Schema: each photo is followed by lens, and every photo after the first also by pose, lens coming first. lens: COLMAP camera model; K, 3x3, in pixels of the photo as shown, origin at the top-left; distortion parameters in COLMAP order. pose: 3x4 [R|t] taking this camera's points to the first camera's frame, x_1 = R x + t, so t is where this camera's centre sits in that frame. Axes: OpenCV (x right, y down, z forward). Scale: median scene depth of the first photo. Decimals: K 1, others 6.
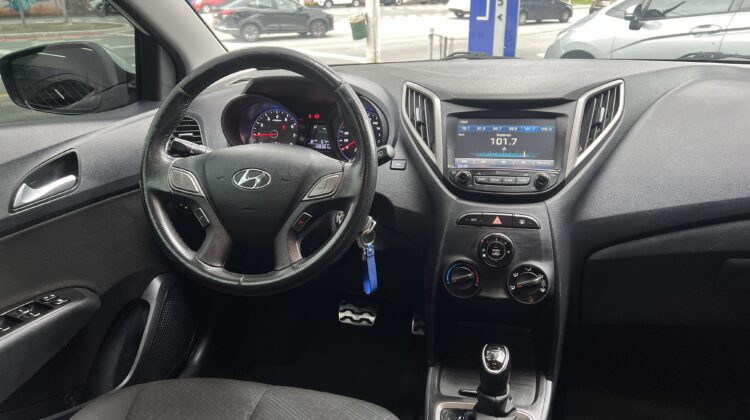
lens RADIAL K [[559.4, 0, 375.0], [0, 559.4, 210.0], [0, 0, 1]] dist [0.053513, -0.041311]
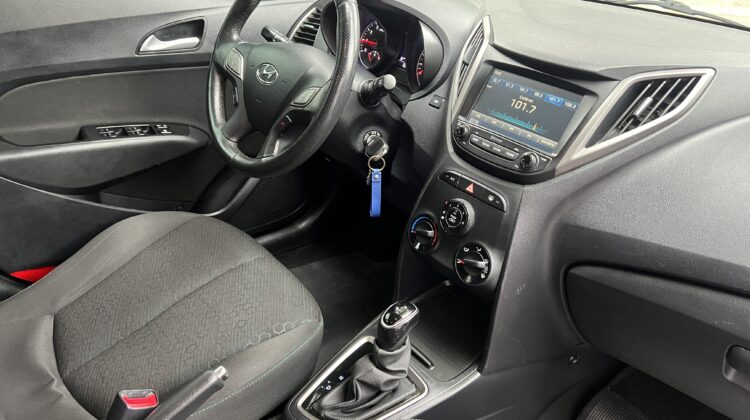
lens RADIAL K [[600.0, 0, 375.0], [0, 600.0, 210.0], [0, 0, 1]] dist [0.013069, 0.000413]
pose [[0.786197, 0.360396, -0.502005, 0.578301], [-0.282225, 0.932069, 0.227149, -0.120573], [0.549767, -0.036906, 0.834503, 0.101480]]
